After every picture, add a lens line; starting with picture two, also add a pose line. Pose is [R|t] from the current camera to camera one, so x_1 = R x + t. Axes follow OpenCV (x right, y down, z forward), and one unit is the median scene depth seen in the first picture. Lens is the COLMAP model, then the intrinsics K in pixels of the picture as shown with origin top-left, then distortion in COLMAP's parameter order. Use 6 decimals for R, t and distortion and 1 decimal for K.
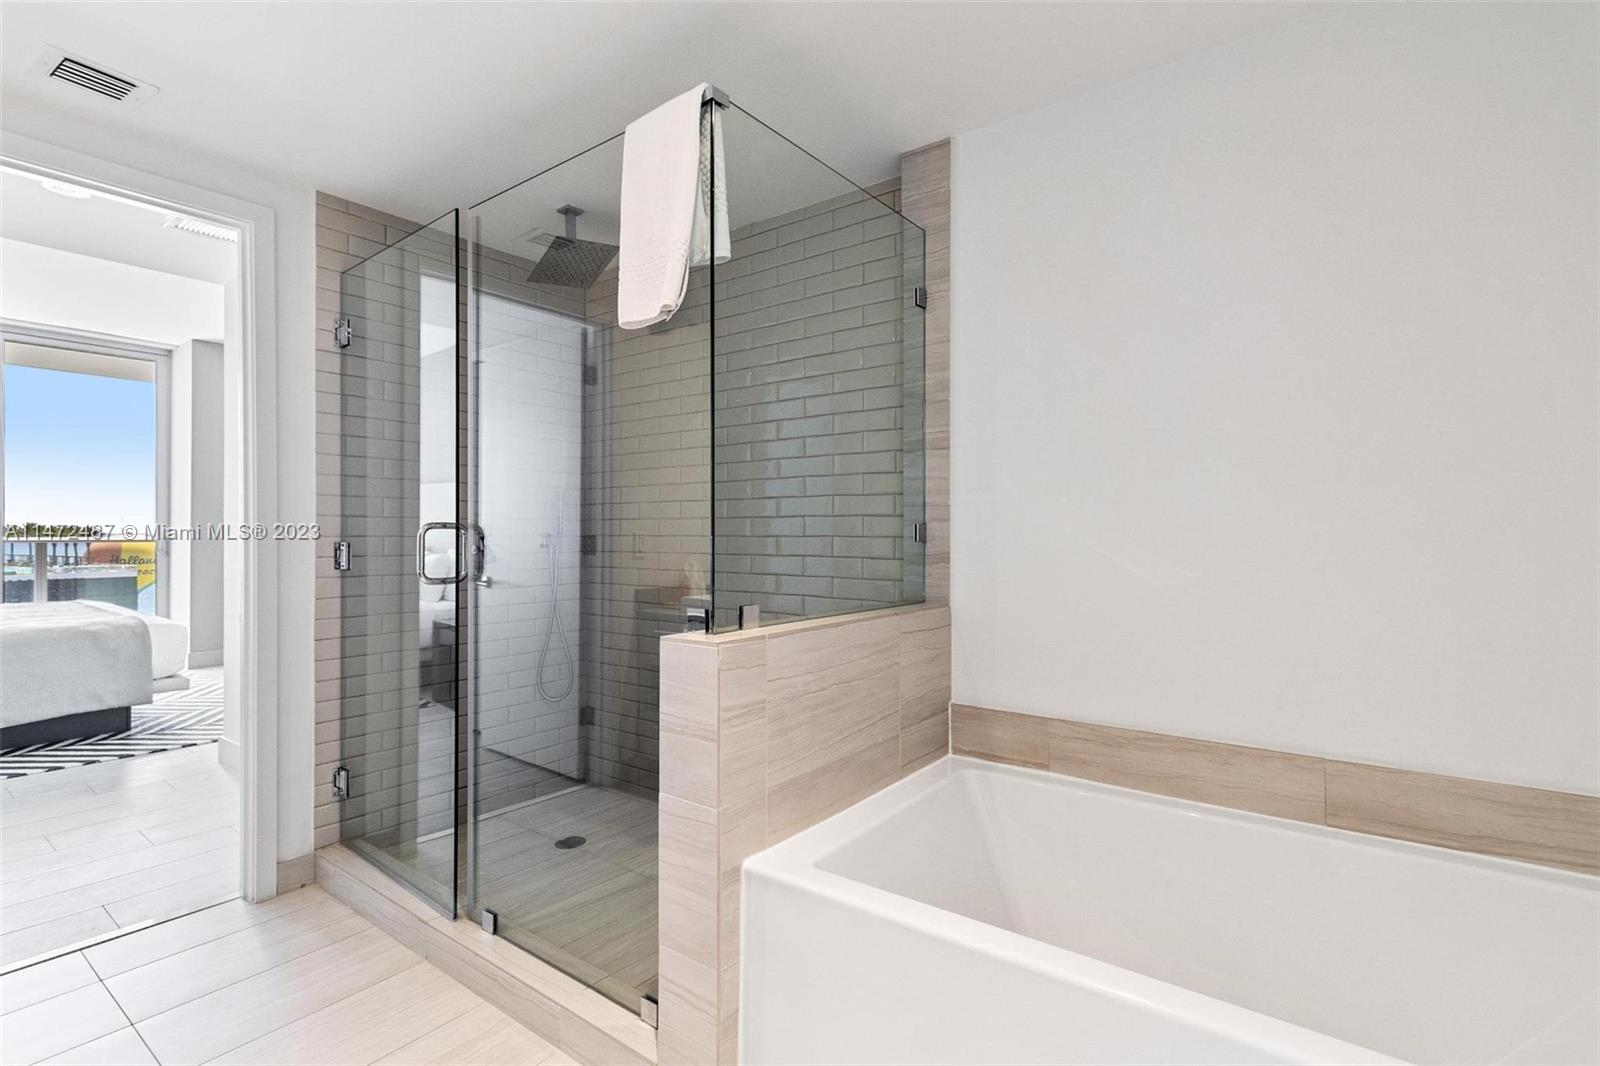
lens RADIAL K [[751.1, 0, 807.8], [0, 751.1, 532.9], [0, 0, 1]] dist [0.001692, 0.001940]
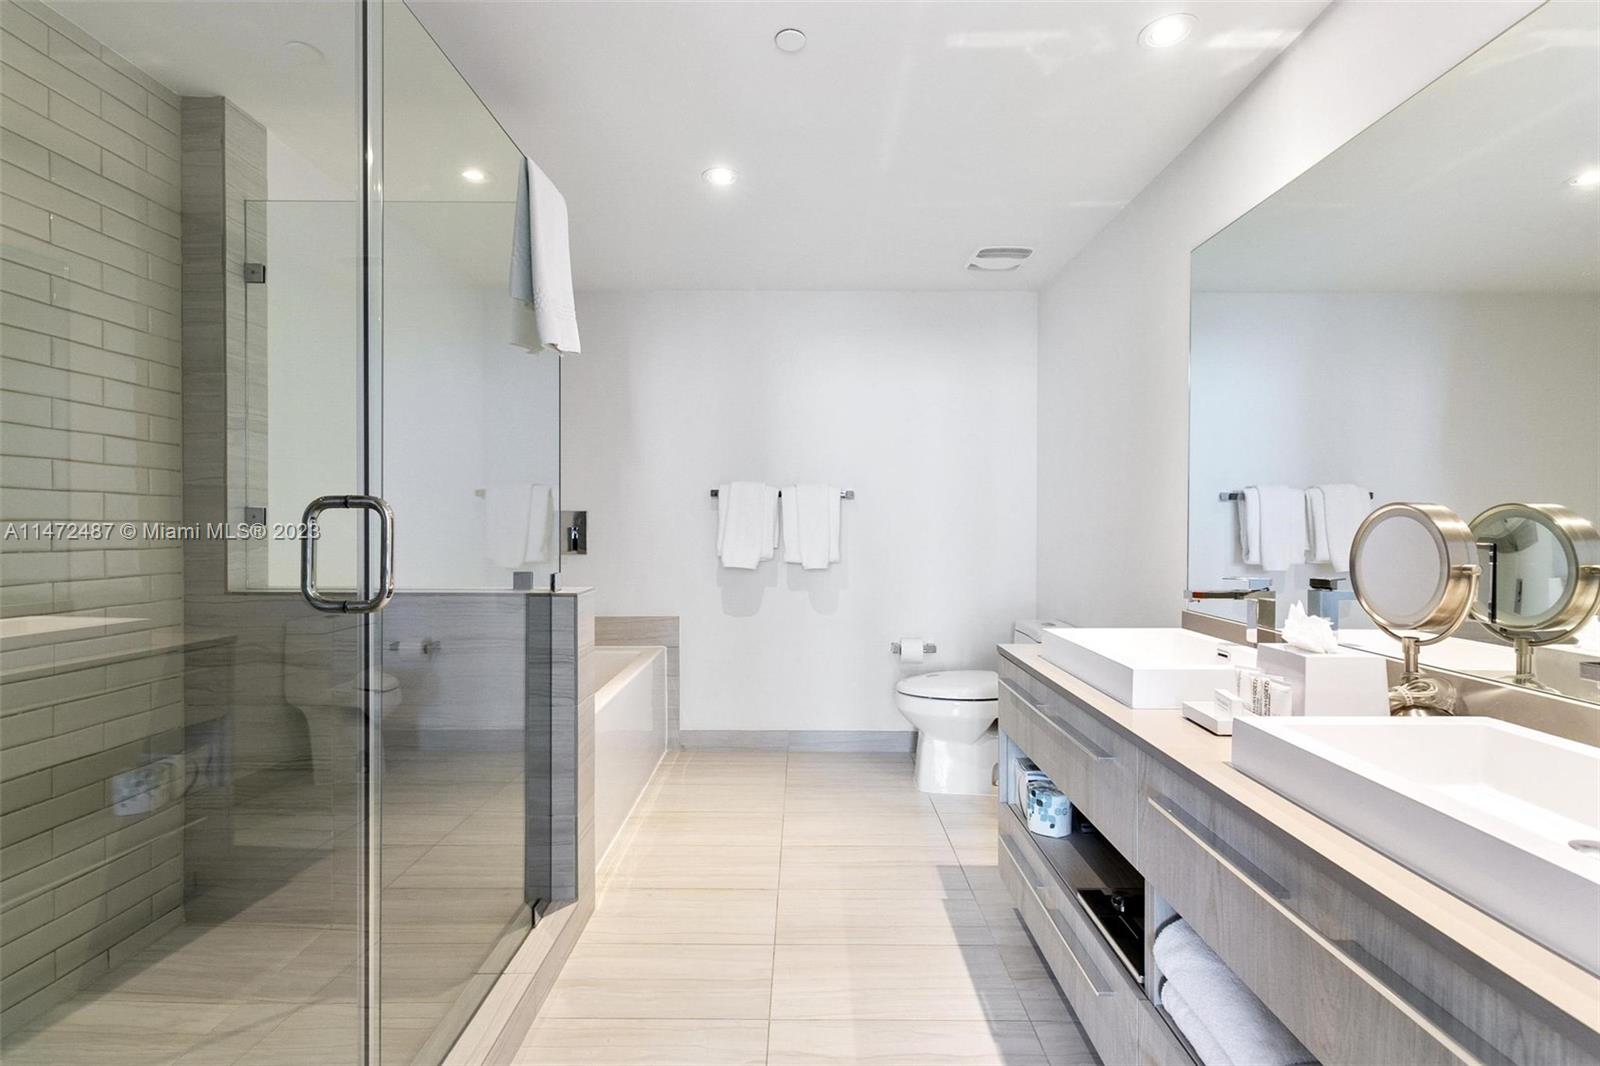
lens RADIAL K [[751.1, 0, 786.7], [0, 751.1, 529.6], [0, 0, 1]] dist [0.001692, 0.001940]
pose [[-0.576598, -0.012141, 0.816938, -0.884191], [0.000938, 0.999879, 0.015522, 0.001228], [-0.817028, 0.009716, -0.576517, 0.856802]]
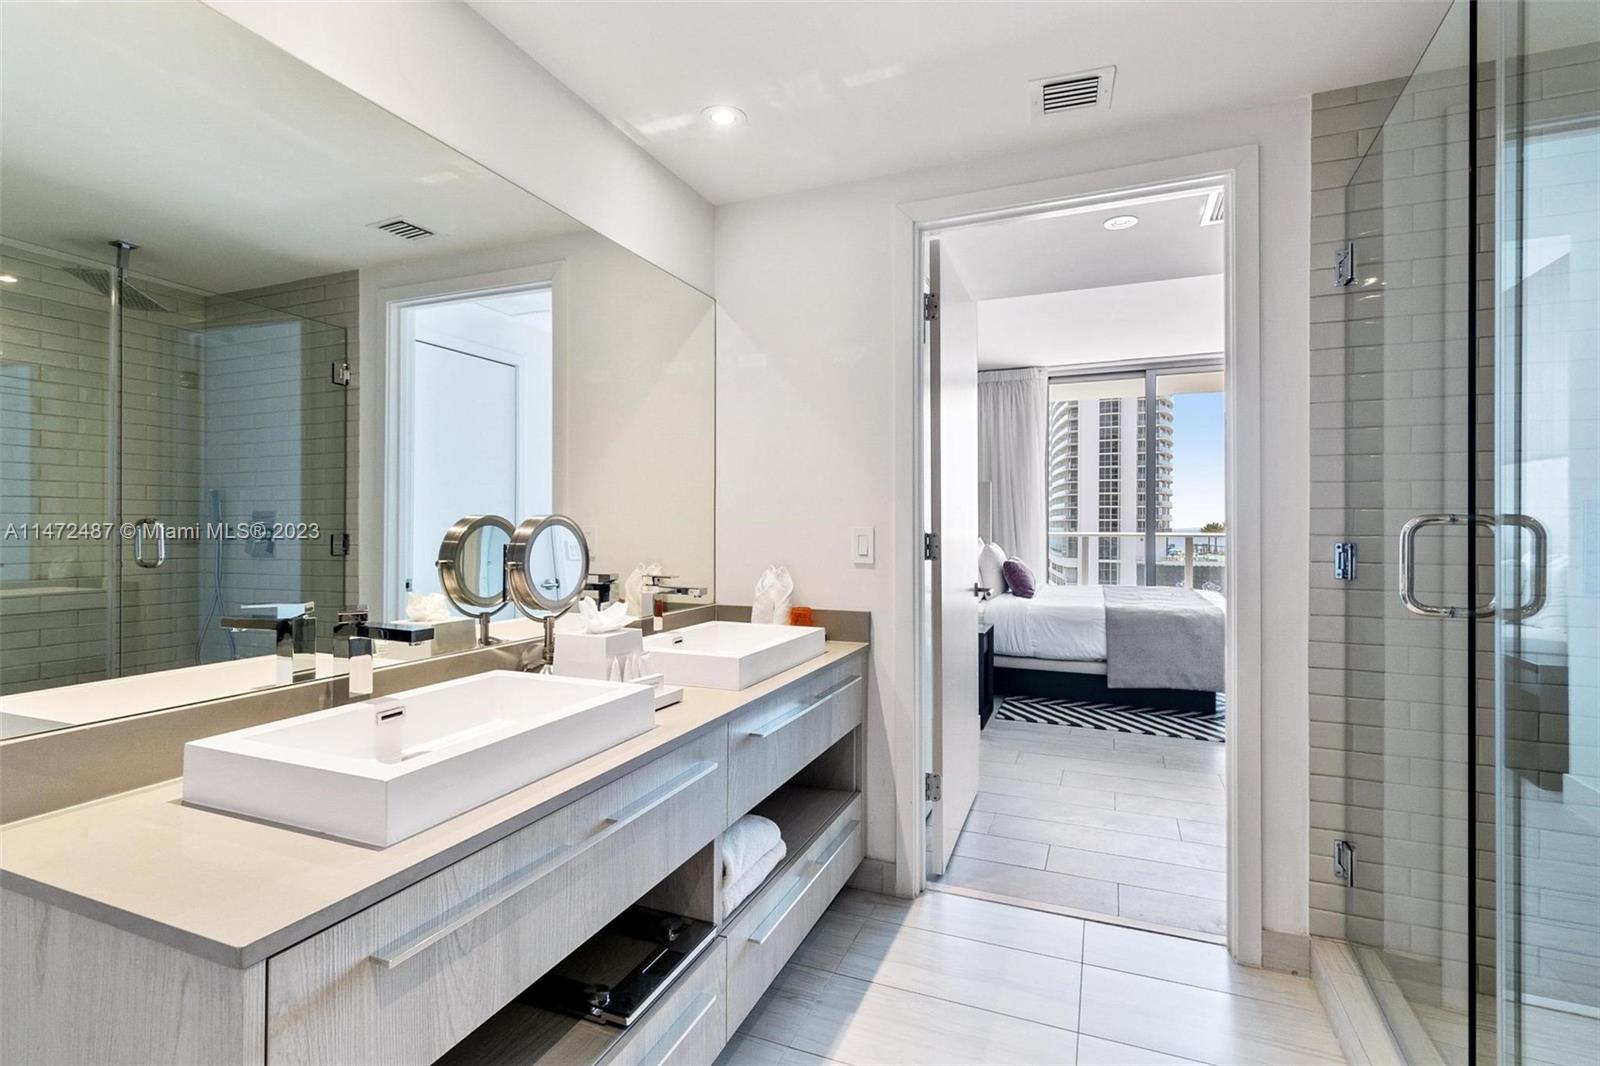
lens RADIAL K [[751.1, 0, 811.8], [0, 751.1, 520.3], [0, 0, 1]] dist [0.001692, 0.001940]
pose [[0.252498, -0.002958, -0.967593, -0.025115], [-0.008535, 0.999950, -0.005284, -0.002046], [0.967560, 0.009593, 0.252460, 0.291306]]
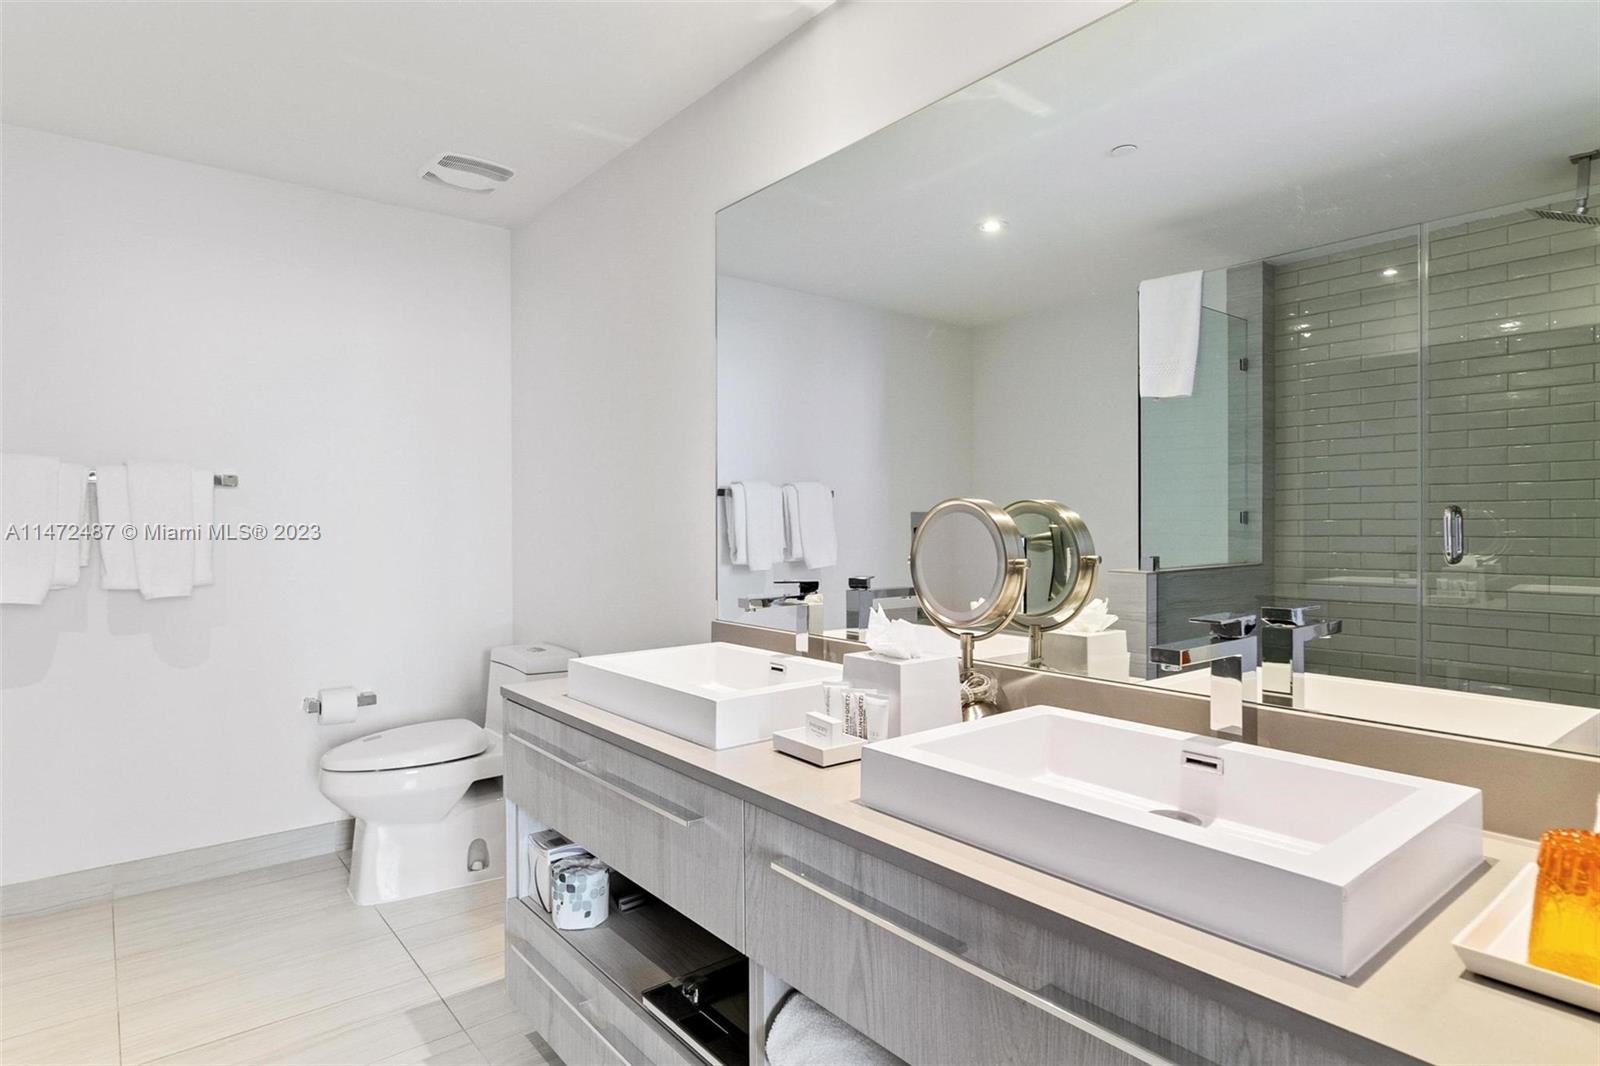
lens RADIAL K [[886.9, 0, 813.2], [0, 886.9, 525.9], [0, 0, 1]] dist [-0.001052, 0.002130]
pose [[-0.969023, -0.000537, 0.246971, -0.764100], [0.002454, 0.999927, 0.011802, 0.002286], [-0.246959, 0.012043, -0.968951, 0.825895]]
